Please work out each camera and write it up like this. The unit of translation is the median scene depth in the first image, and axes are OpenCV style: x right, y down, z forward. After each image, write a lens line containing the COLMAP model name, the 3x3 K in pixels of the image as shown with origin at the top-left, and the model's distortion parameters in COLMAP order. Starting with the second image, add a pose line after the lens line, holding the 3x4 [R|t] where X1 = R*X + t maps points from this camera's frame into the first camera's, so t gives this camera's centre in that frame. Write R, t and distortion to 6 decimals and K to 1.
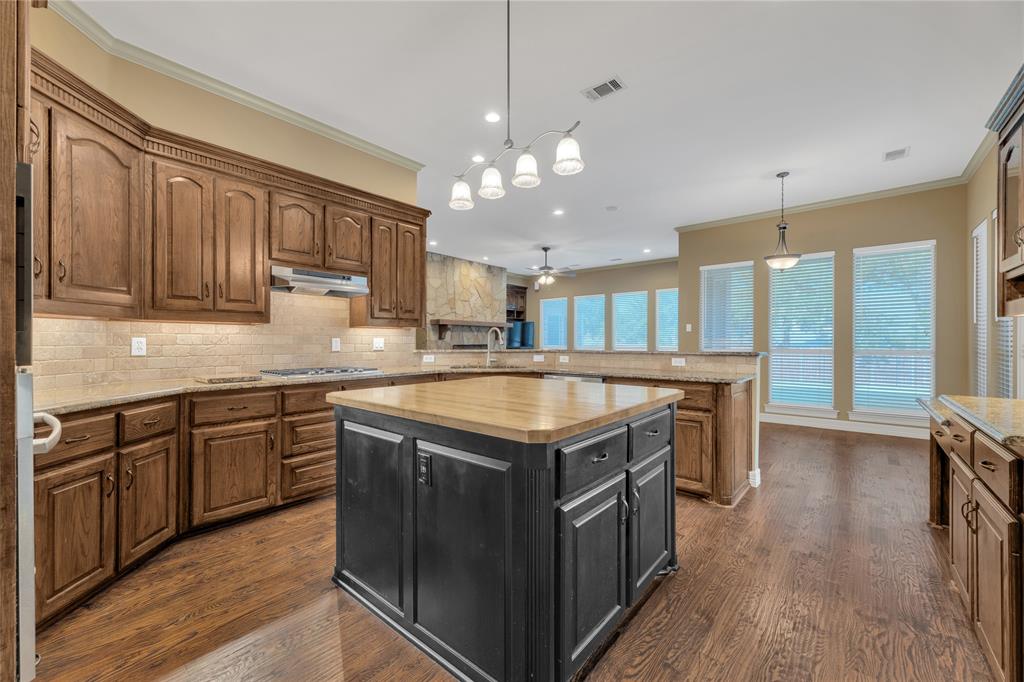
lens RADIAL K [[417.5, 0, 493.3], [0, 417.5, 339.8], [0, 0, 1]] dist [0.010155, -0.000860]
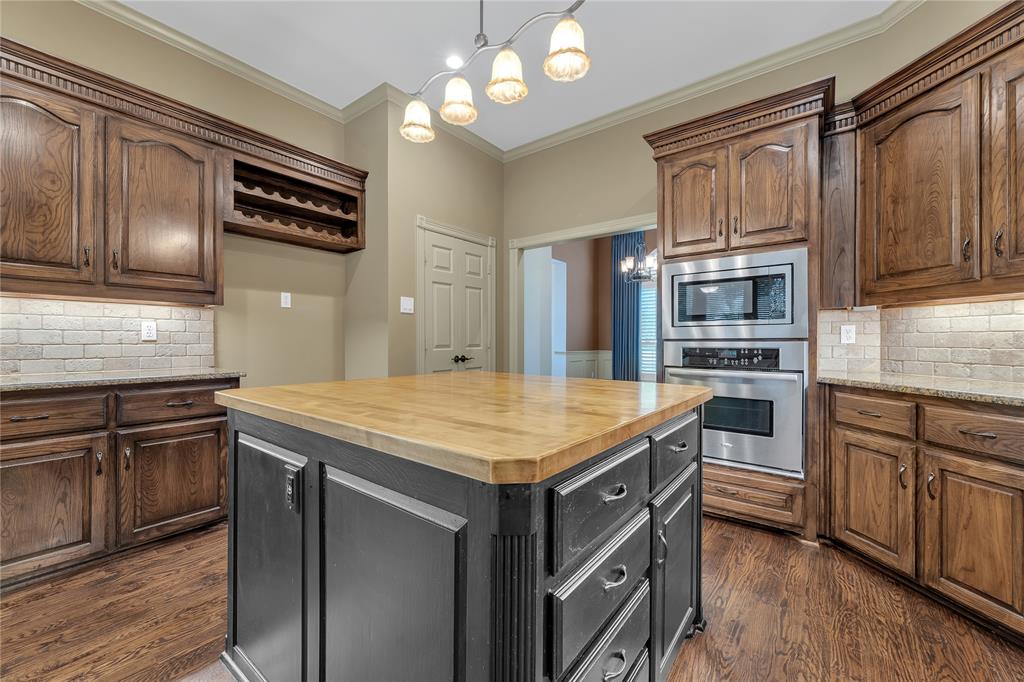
lens RADIAL K [[396.4, 0, 493.3], [0, 396.4, 341.8], [0, 0, 1]] dist [0.007812, -0.000658]
pose [[-0.999633, -0.002578, -0.026954, 0.029109], [-0.002632, 0.999995, 0.001965, 0.028680], [0.026949, 0.002036, -0.999635, 1.306962]]
